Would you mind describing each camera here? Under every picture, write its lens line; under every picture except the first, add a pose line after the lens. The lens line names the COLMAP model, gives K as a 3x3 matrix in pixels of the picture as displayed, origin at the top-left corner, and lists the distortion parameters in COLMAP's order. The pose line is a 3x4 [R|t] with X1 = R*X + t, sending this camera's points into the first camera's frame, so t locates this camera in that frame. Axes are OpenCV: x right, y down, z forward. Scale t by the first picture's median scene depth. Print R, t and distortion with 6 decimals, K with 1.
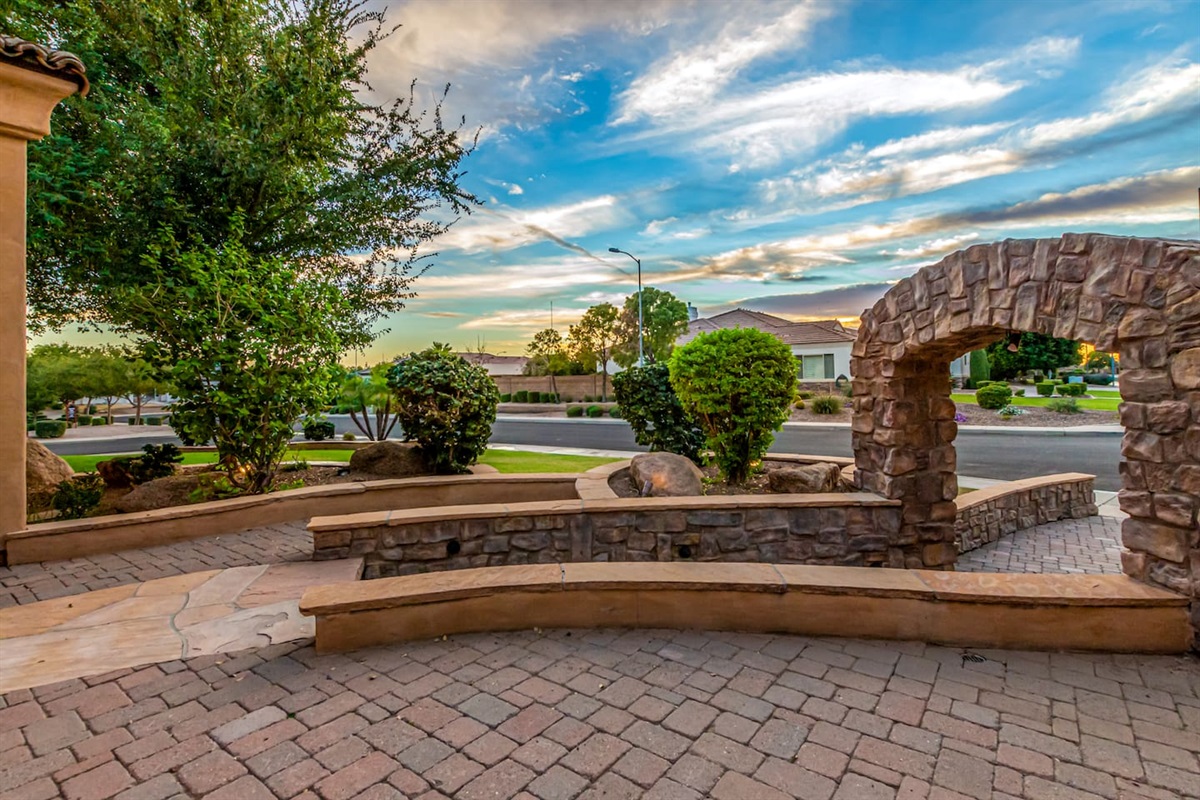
lens RADIAL K [[564.1, 0, 601.7], [0, 564.1, 375.6], [0, 0, 1]] dist [-0.001036, -0.000135]
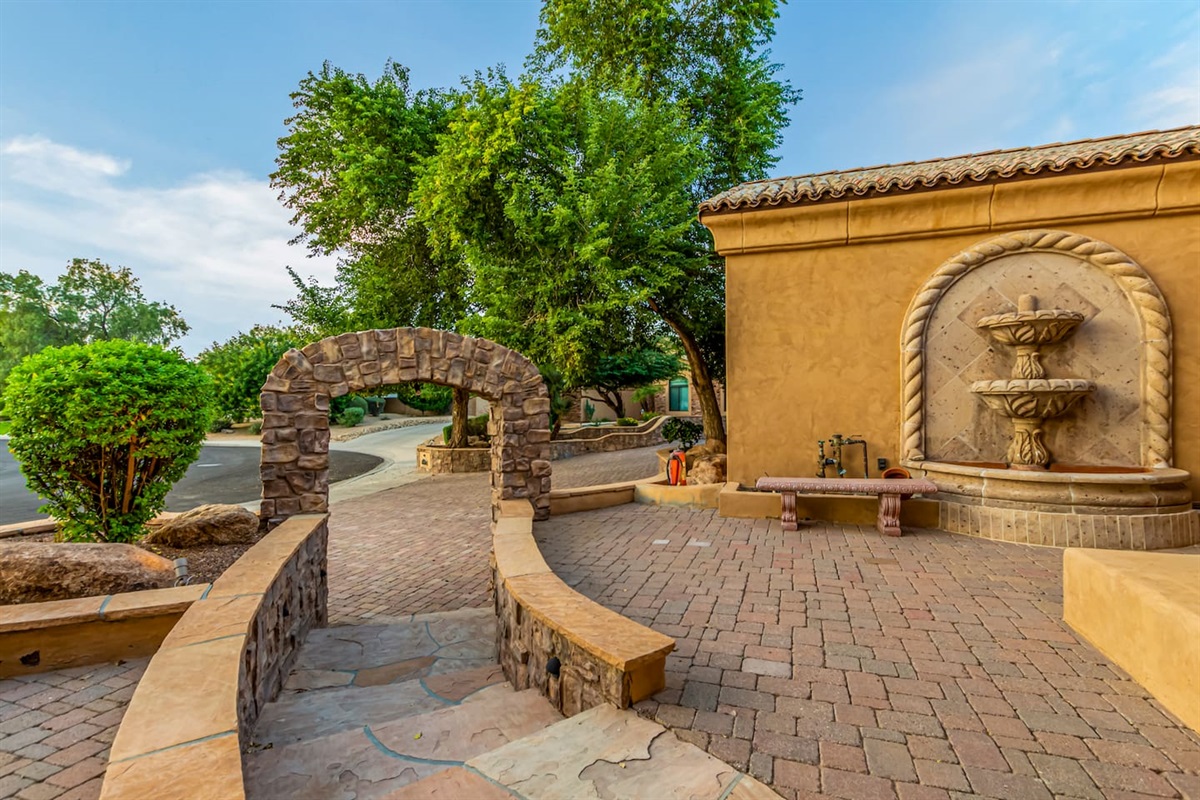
lens RADIAL K [[567.1, 0, 601.5], [0, 567.1, 405.6], [0, 0, 1]] dist [0.000527, 0.000082]
pose [[-0.307725, 0.026153, 0.951116, -1.243004], [0.006502, 0.999657, -0.025384, 0.041125], [-0.951453, -0.001627, -0.307789, 1.247416]]
